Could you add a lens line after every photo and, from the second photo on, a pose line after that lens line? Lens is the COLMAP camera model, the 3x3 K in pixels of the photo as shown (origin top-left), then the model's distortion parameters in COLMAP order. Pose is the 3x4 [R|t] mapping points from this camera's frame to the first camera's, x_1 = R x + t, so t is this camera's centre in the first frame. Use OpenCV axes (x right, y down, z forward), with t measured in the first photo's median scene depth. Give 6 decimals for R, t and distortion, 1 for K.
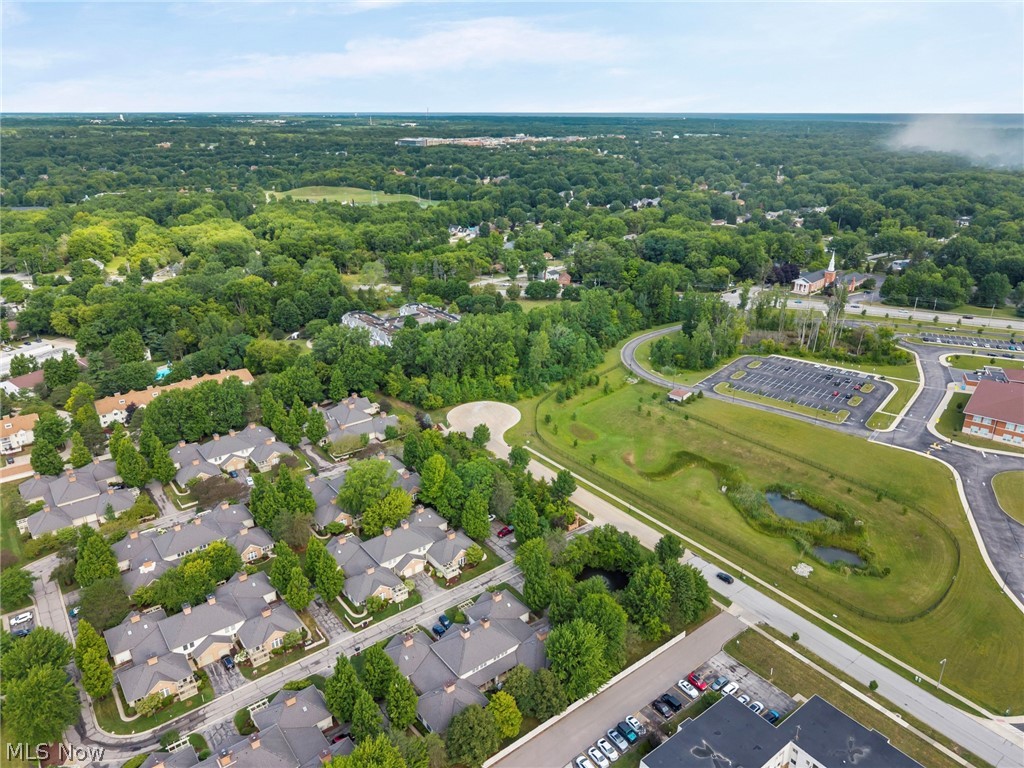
lens RADIAL K [[695.2, 0, 529.1], [0, 695.2, 385.4], [0, 0, 1]] dist [0.029209, -0.027367]
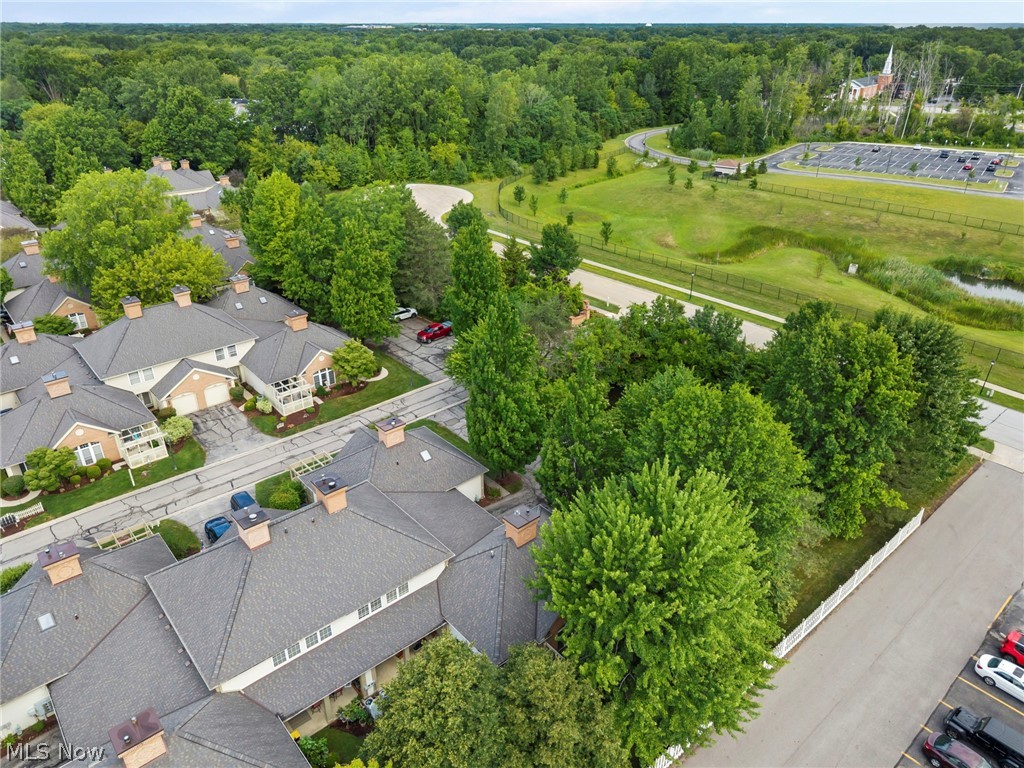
lens RADIAL K [[699.7, 0, 530.9], [0, 699.7, 384.5], [0, 0, 1]] dist [0.004255, 0.004367]
pose [[0.998571, -0.025651, 0.046881, 0.006591], [0.020888, 0.994827, 0.099418, 0.183506], [-0.049189, -0.098296, 0.993941, 0.487035]]
